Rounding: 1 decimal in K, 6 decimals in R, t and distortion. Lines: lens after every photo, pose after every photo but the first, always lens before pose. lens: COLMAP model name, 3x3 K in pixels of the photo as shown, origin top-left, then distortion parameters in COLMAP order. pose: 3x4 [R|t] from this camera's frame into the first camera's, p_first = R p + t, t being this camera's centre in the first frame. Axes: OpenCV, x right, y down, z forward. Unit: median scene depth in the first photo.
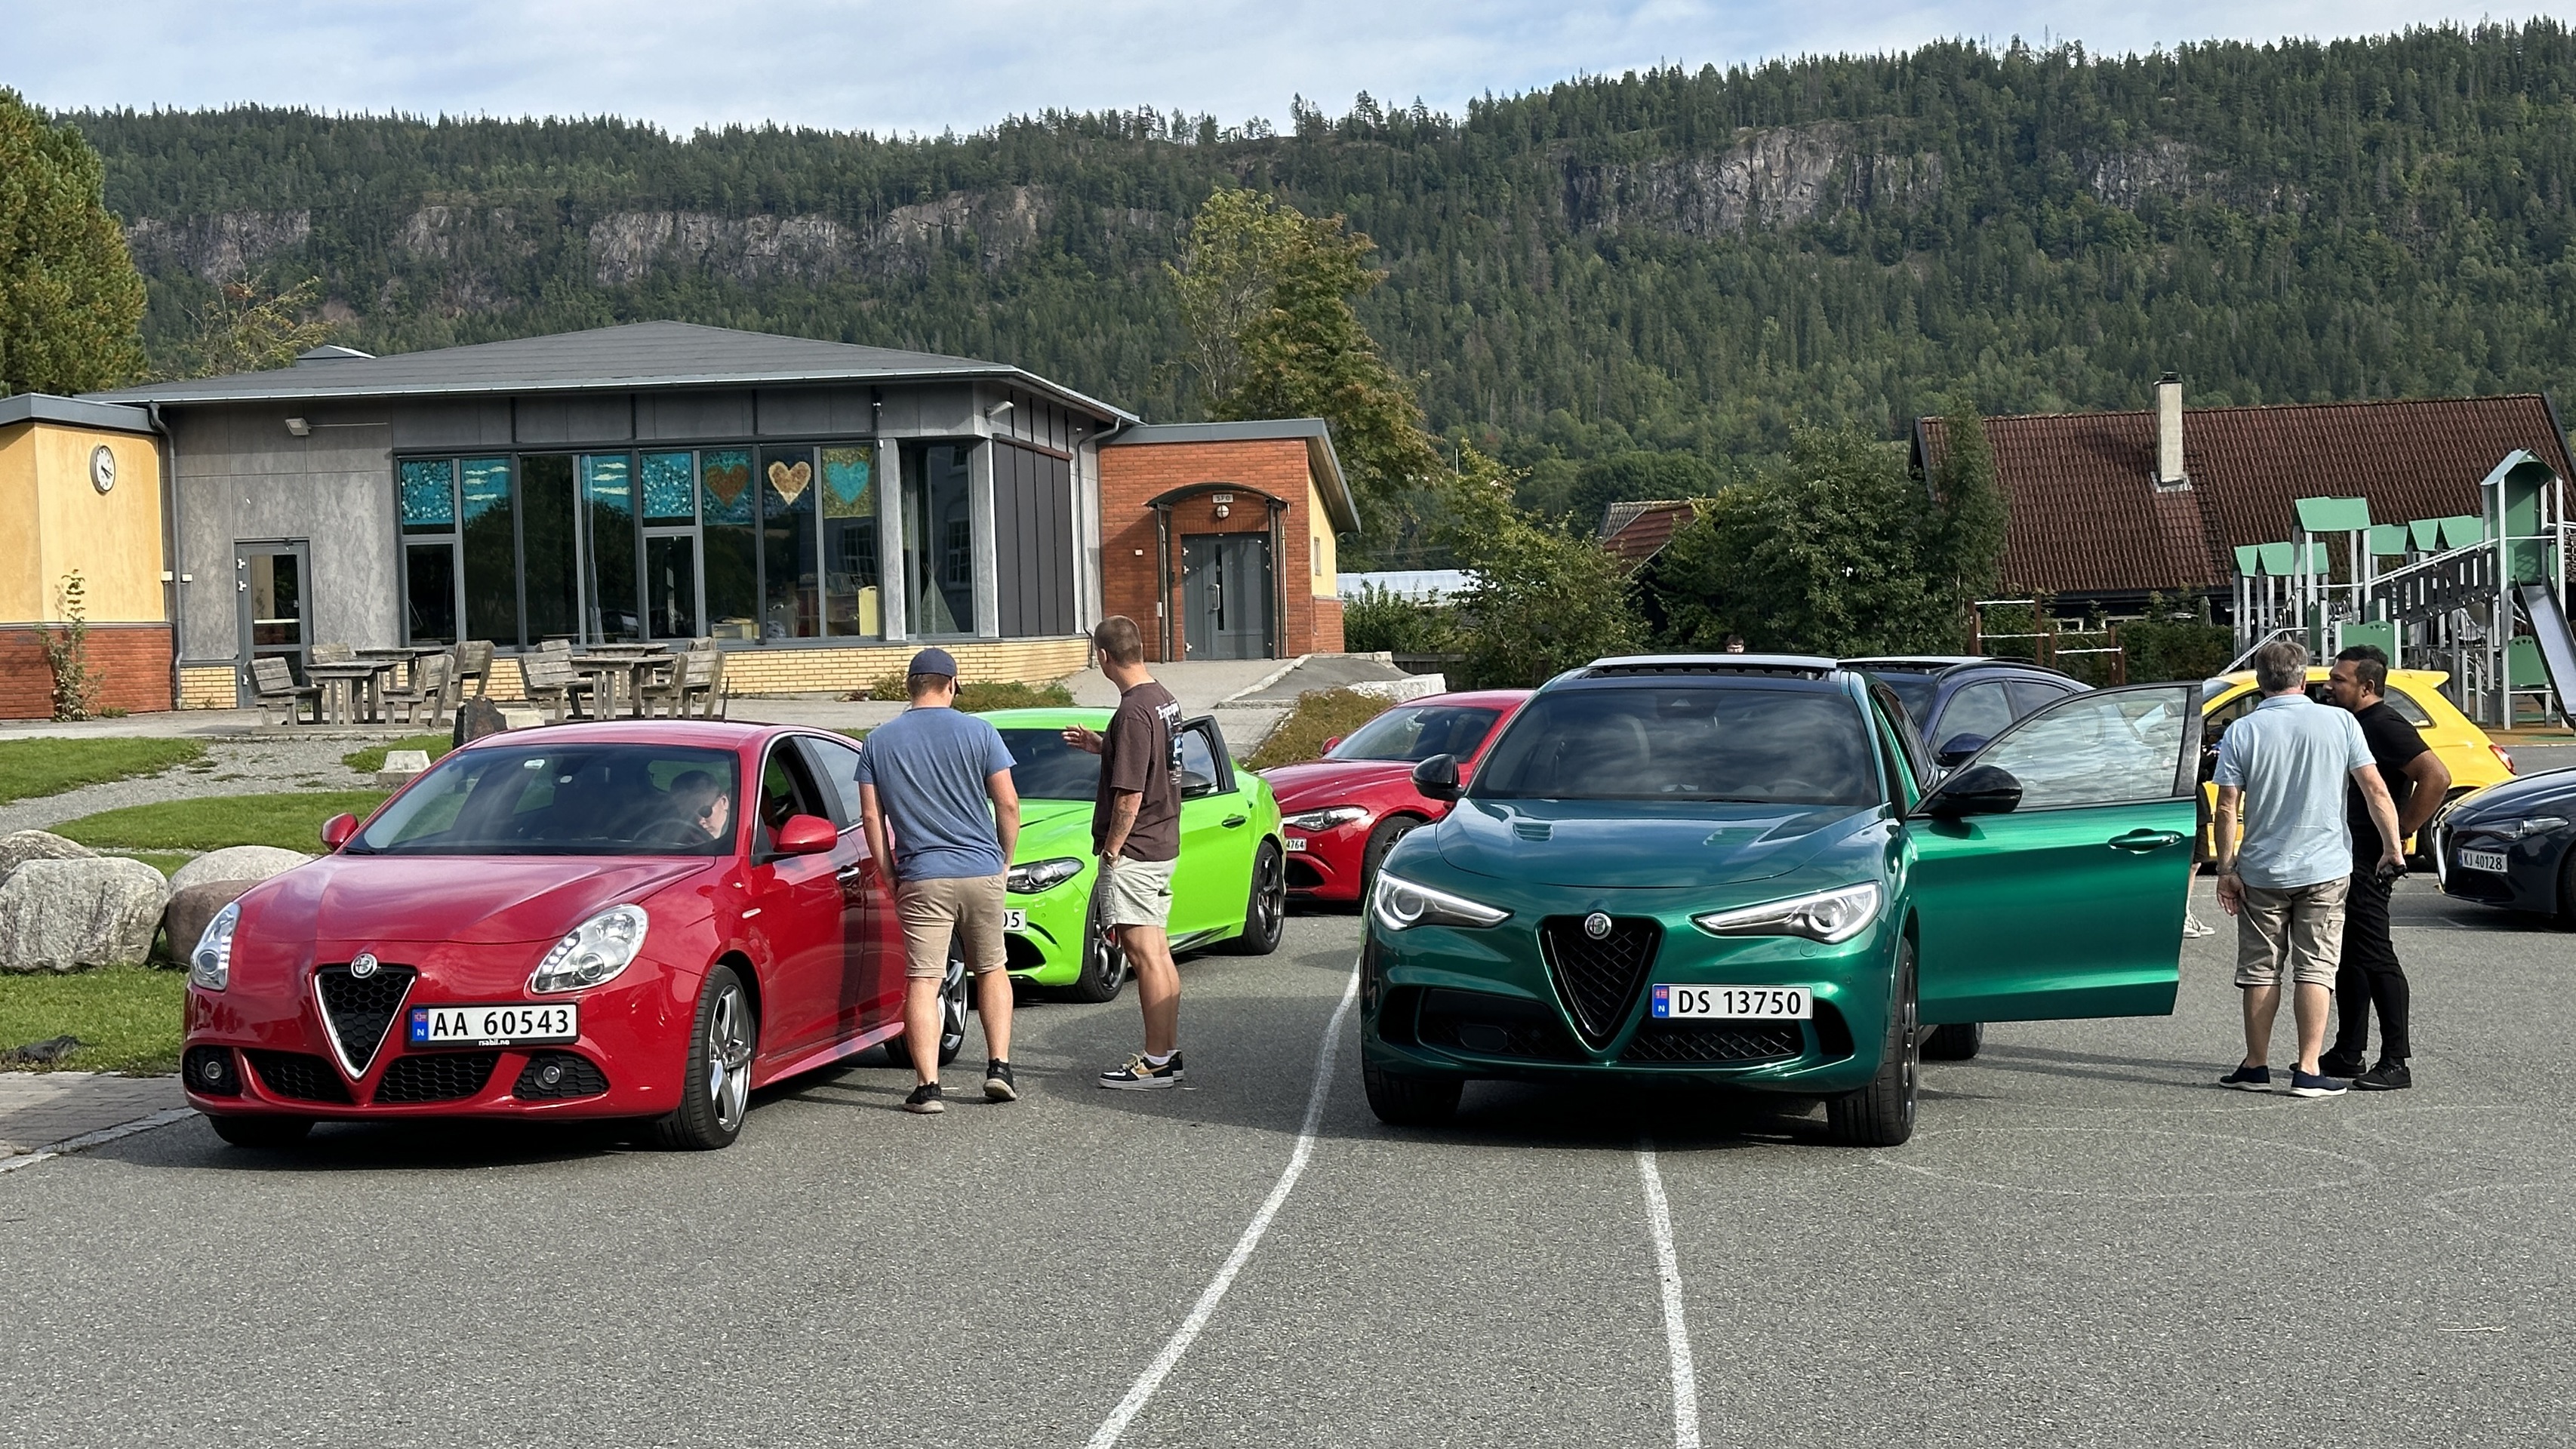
lens RADIAL K [[3613.1, 0, 1265.6], [0, 3613.1, 700.2], [0, 0, 1]] dist [0.141360, 0.000000]
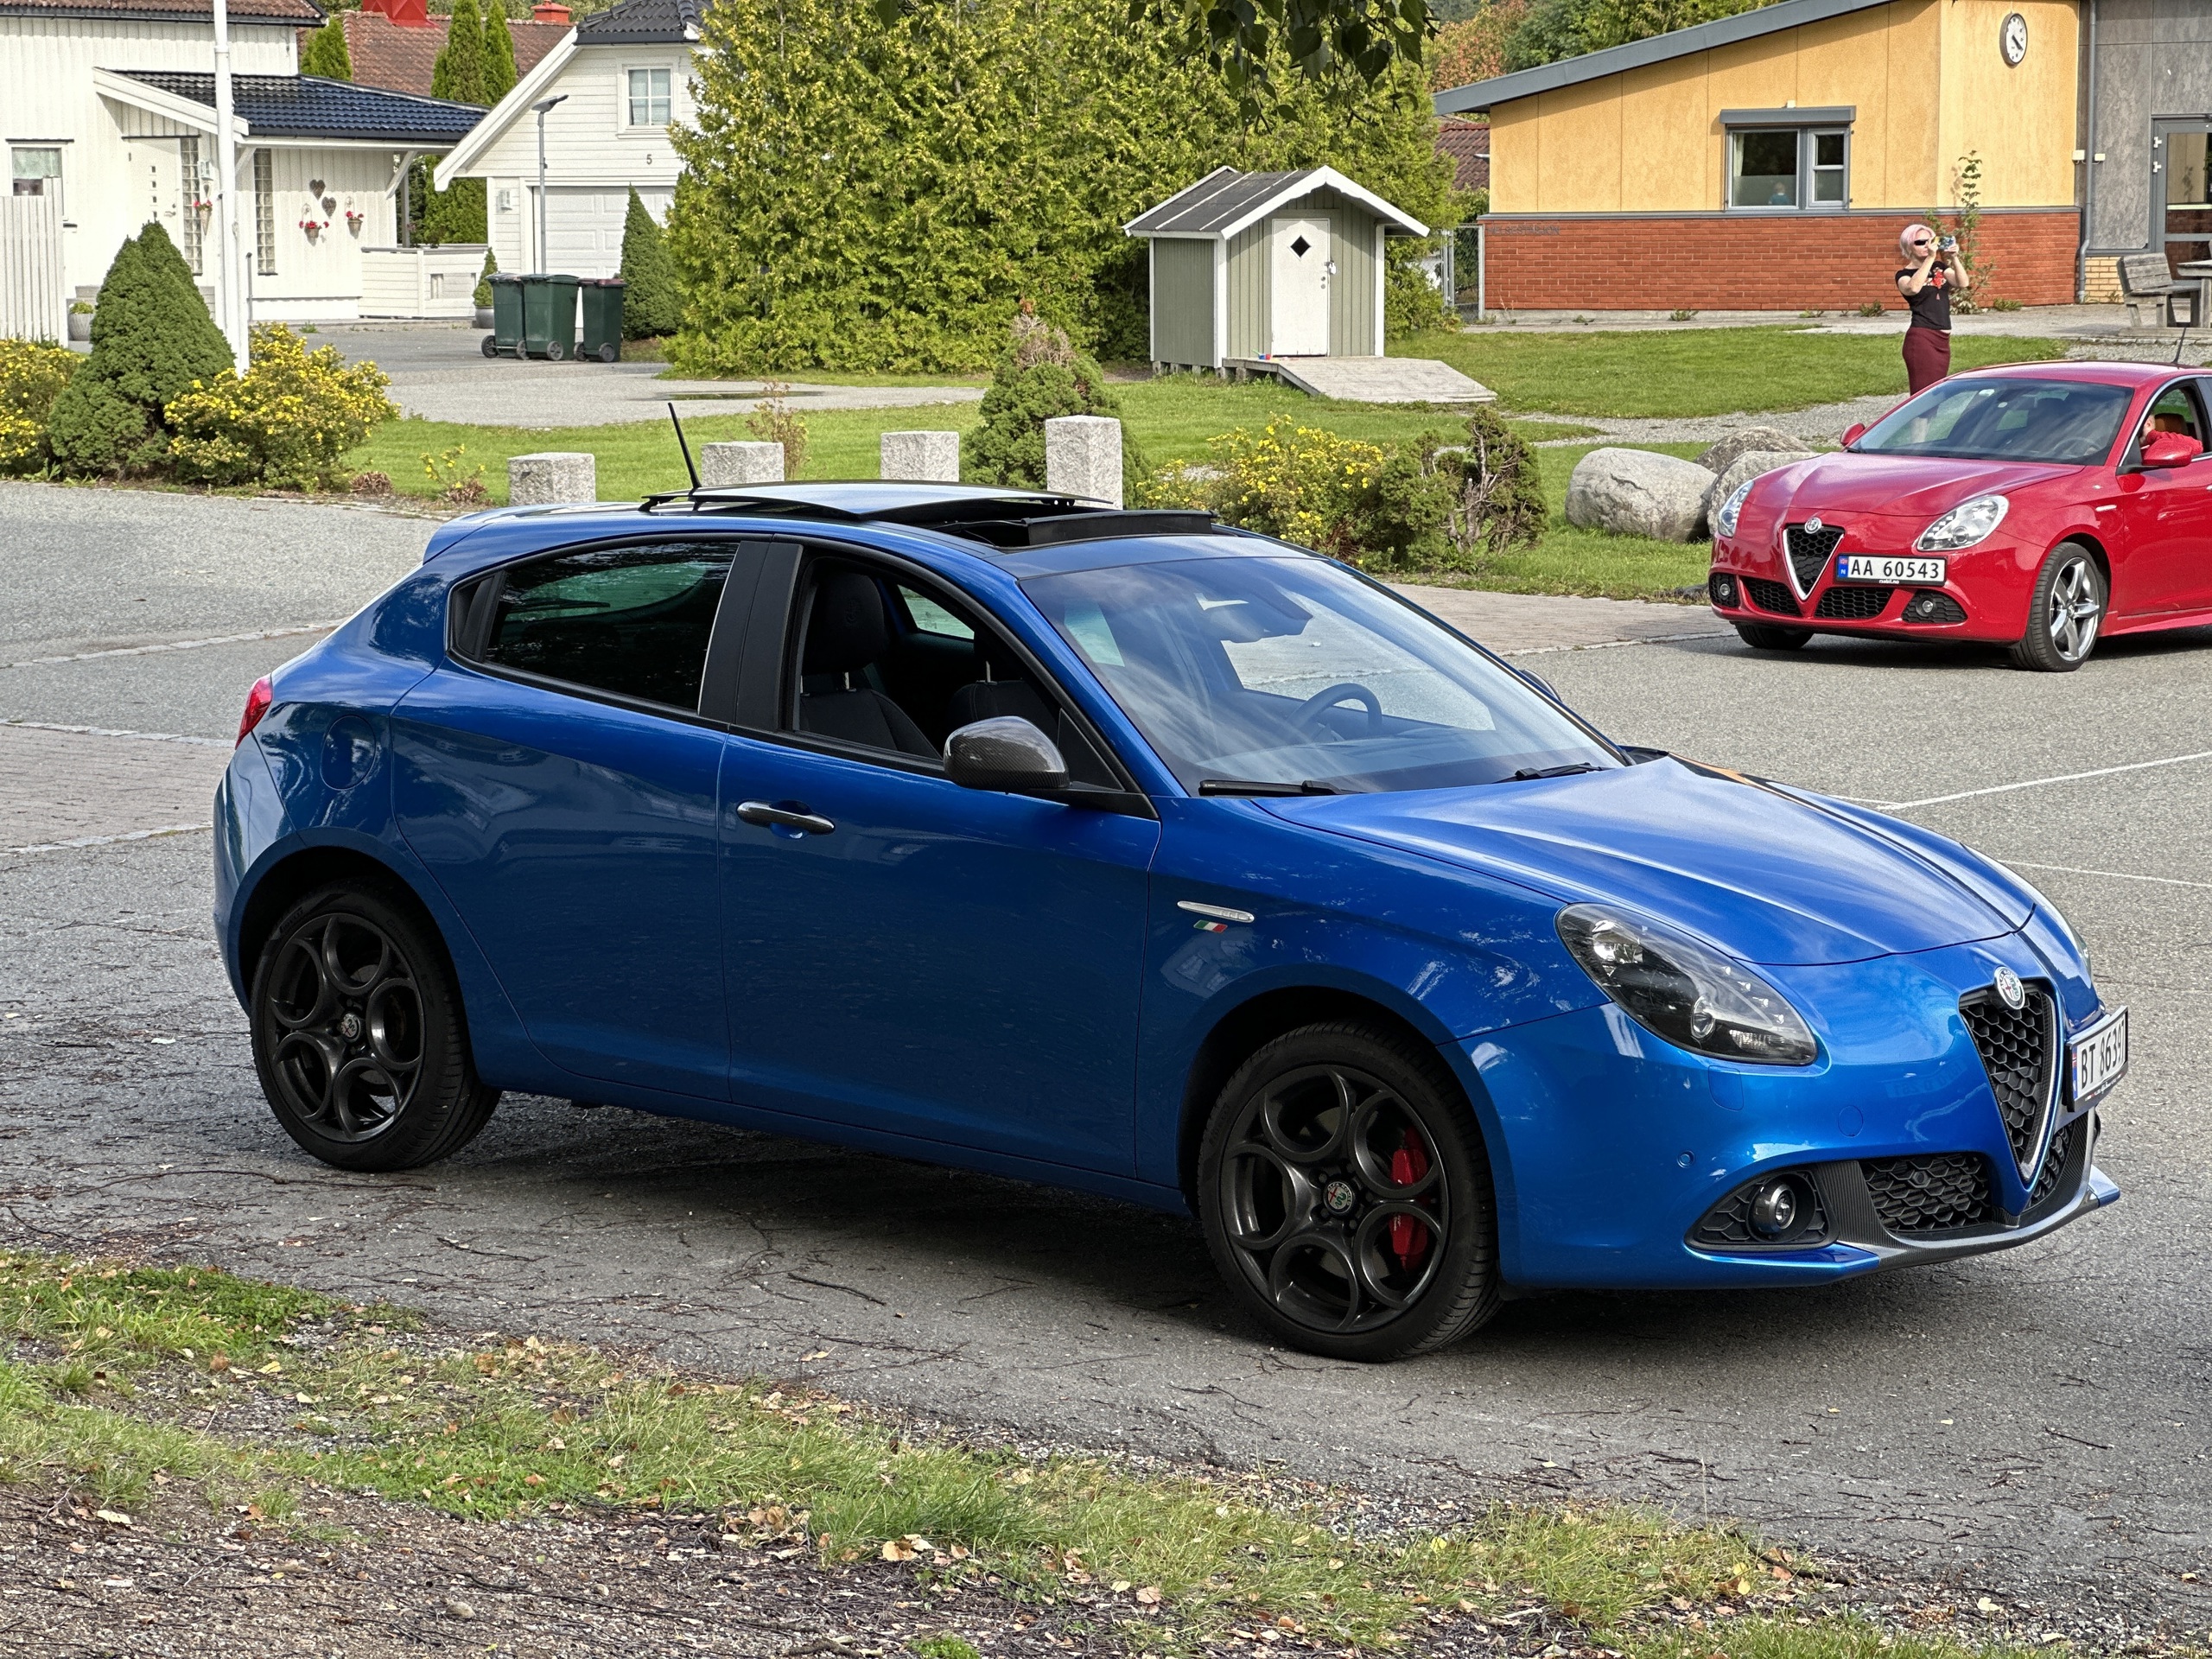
lens RADIAL K [[5129.2, 0, 1165.2], [0, 5129.2, 698.2], [0, 0, 1]] dist [0.120004, 0.000000]
pose [[0.870647, 0.073276, -0.486420, 0.137885], [-0.032259, 0.995220, 0.092181, -0.010454], [0.490849, -0.064566, 0.868849, -0.240421]]
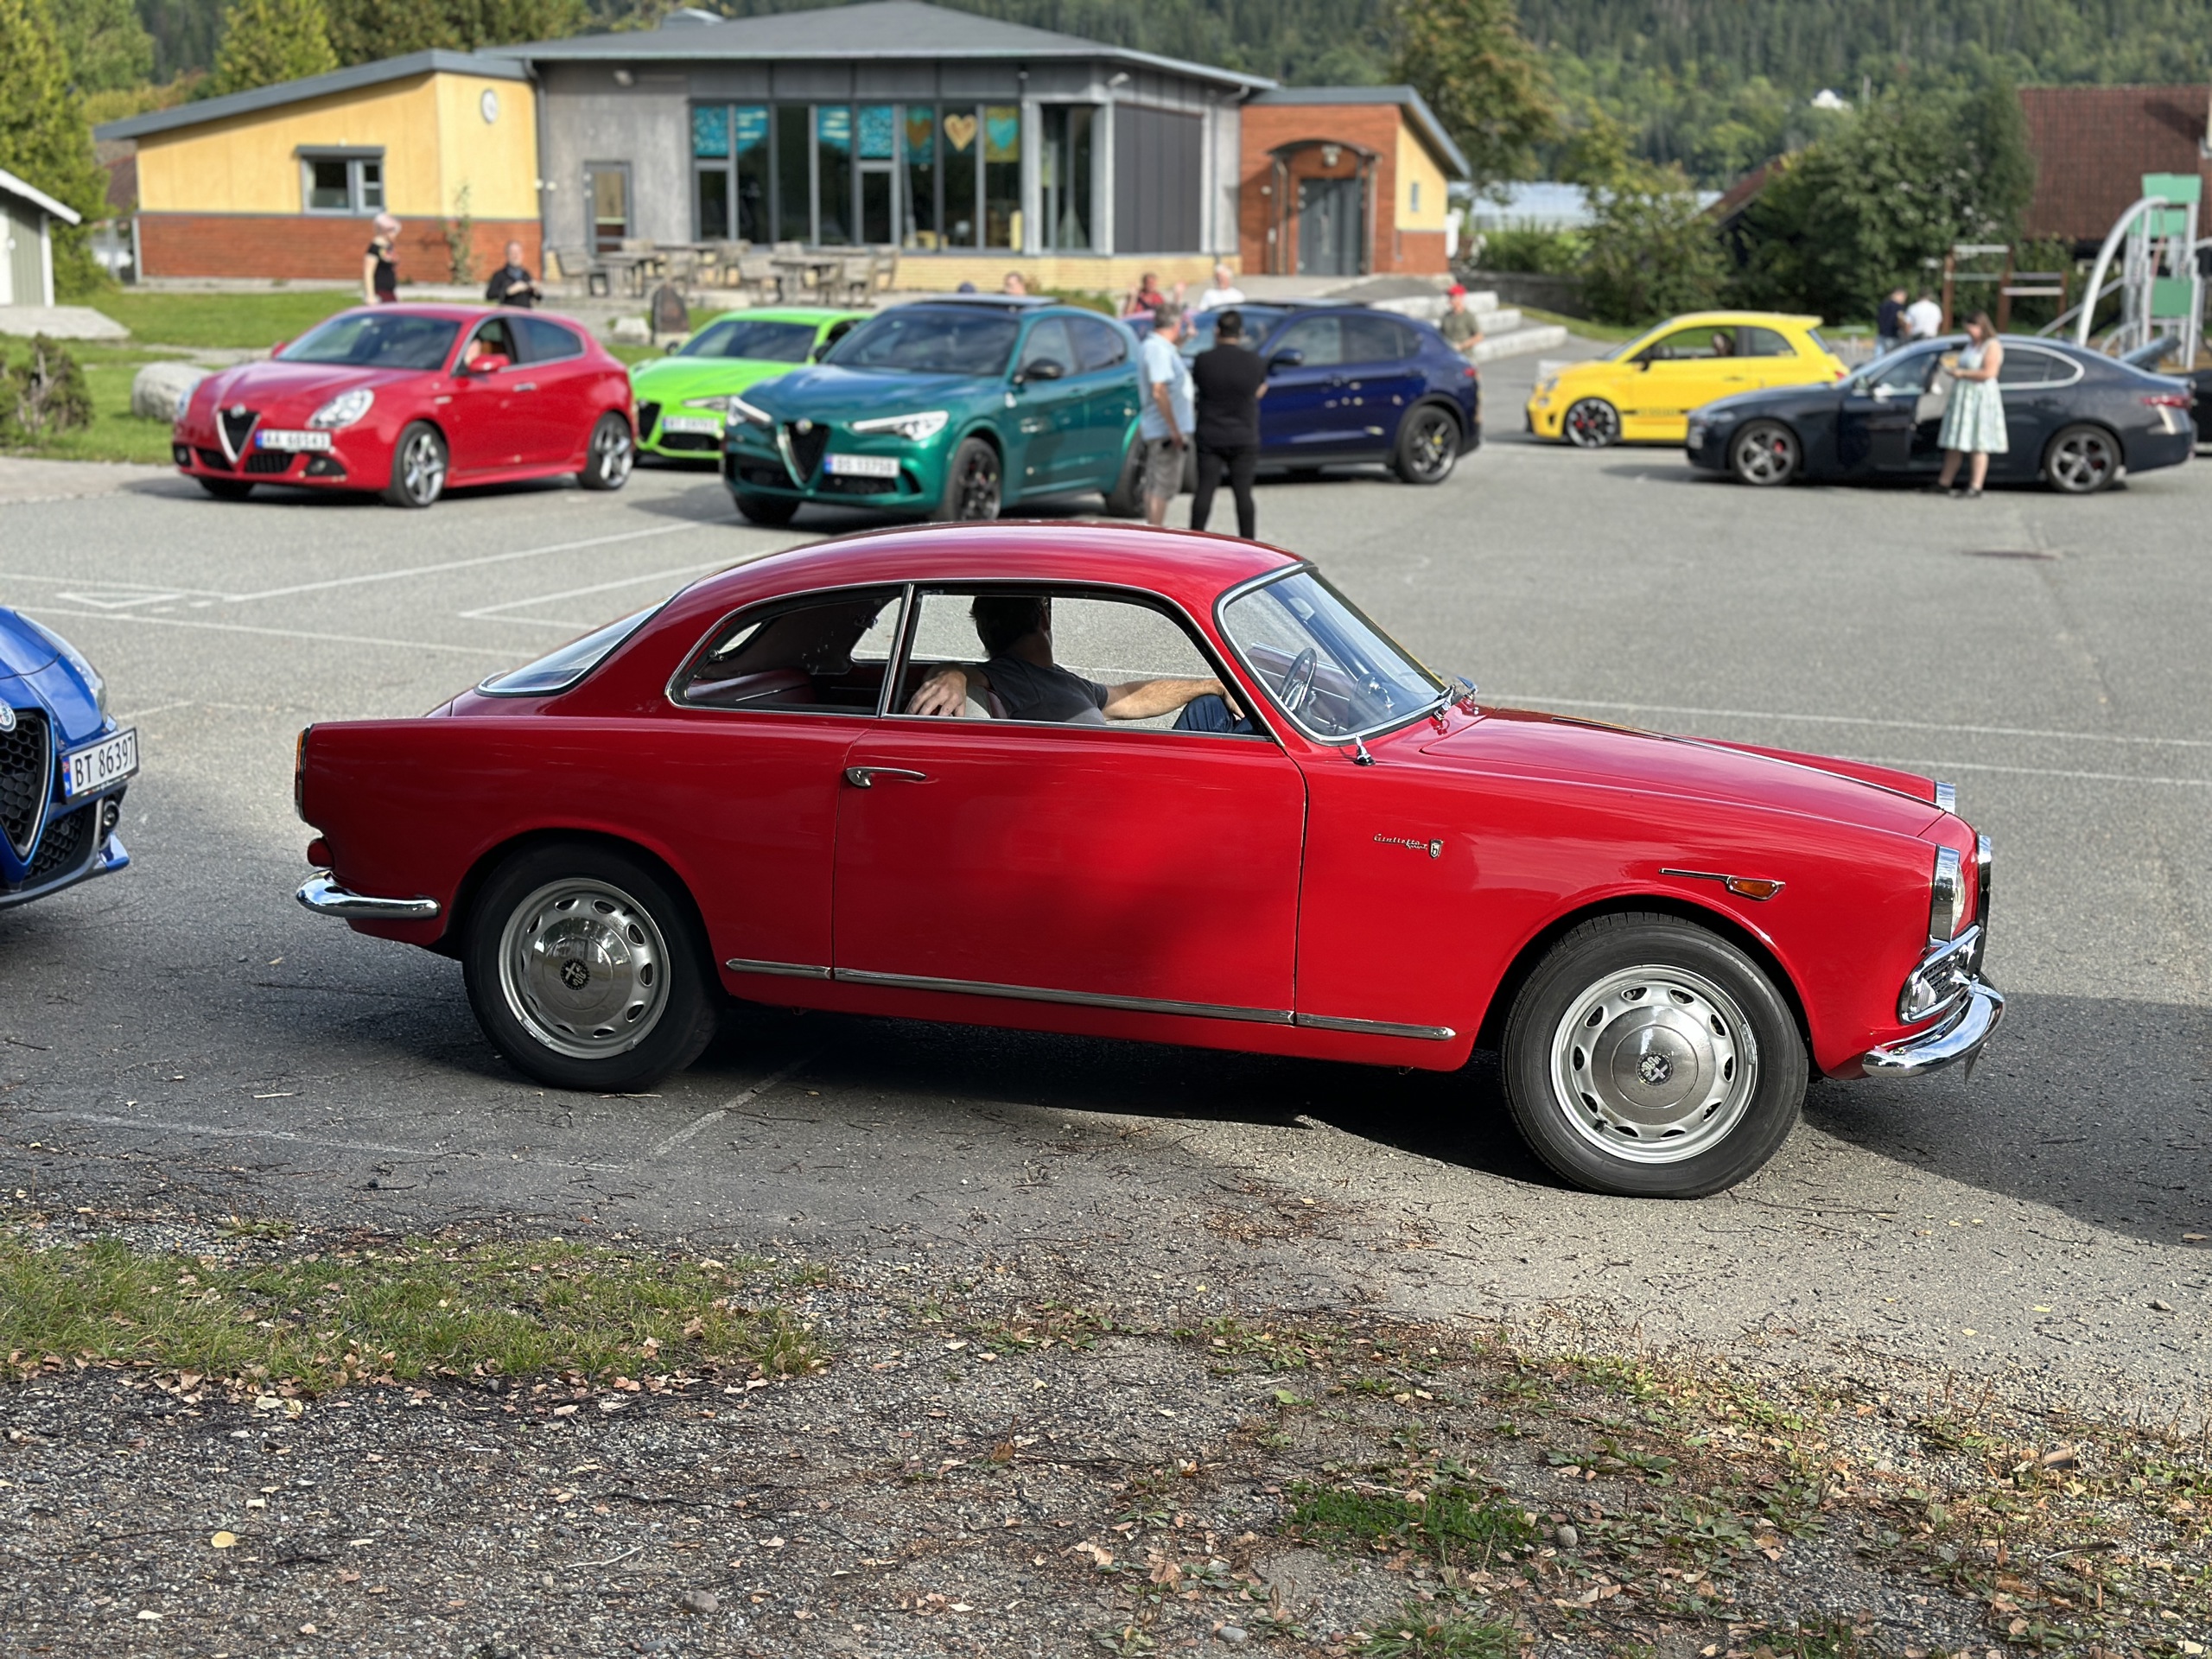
lens RADIAL K [[3134.2, 0, 1162.6], [0, 3134.2, 873.0], [0, 0, 1]] dist [0.124689, 0.000000]
pose [[0.984071, 0.071454, -0.162781, 0.159537], [-0.040875, 0.982079, 0.183986, -0.007176], [0.173010, -0.174402, 0.969356, -0.203541]]
